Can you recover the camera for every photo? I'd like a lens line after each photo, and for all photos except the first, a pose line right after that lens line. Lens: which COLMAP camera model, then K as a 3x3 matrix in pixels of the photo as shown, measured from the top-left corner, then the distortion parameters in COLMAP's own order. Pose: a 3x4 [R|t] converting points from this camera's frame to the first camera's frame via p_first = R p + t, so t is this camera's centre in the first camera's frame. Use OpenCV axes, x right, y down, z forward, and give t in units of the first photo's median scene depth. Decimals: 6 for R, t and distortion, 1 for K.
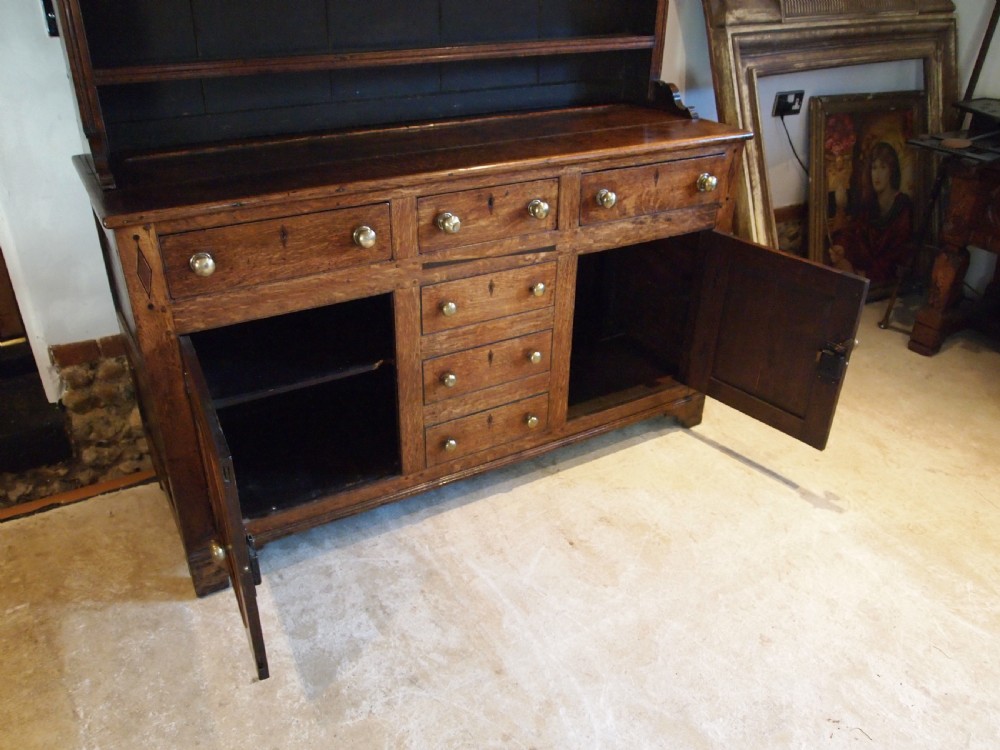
lens RADIAL K [[796.4, 0, 503.0], [0, 796.4, 375.2], [0, 0, 1]] dist [-0.042234, -0.005460]
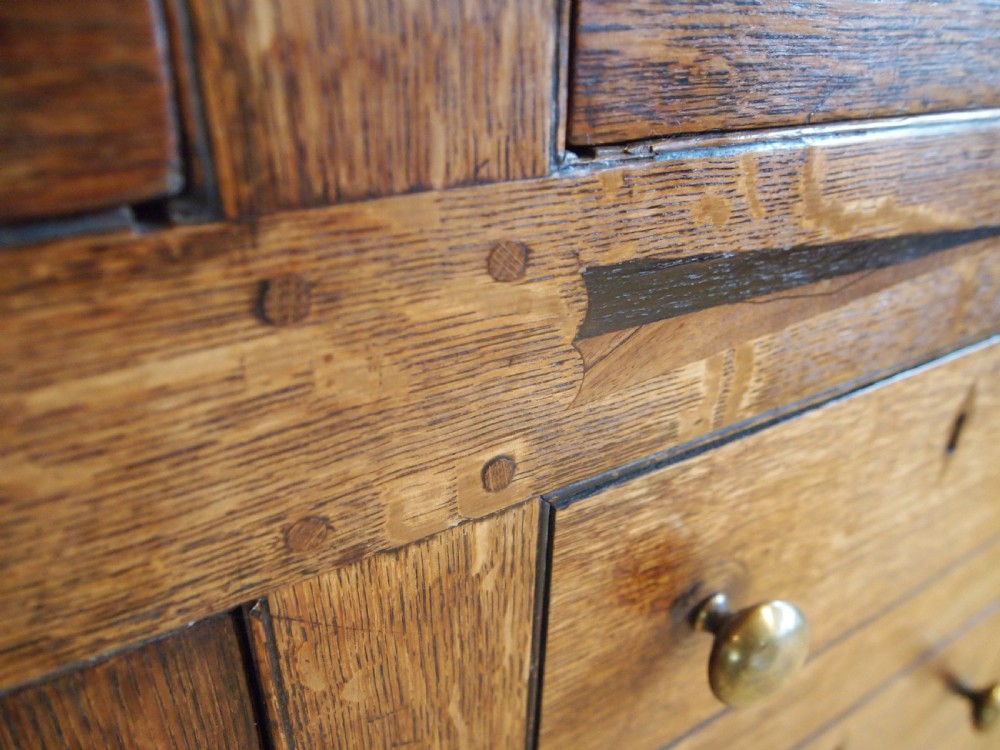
lens RADIAL K [[759.8, 0, 500.4], [0, 759.8, 375.4], [0, 0, 1]] dist [-0.040339, -0.001748]
pose [[0.999541, -0.022983, 0.019741, -0.098439], [0.023661, 0.999113, -0.034823, -0.110189], [-0.018923, 0.035274, 0.999199, 0.803523]]
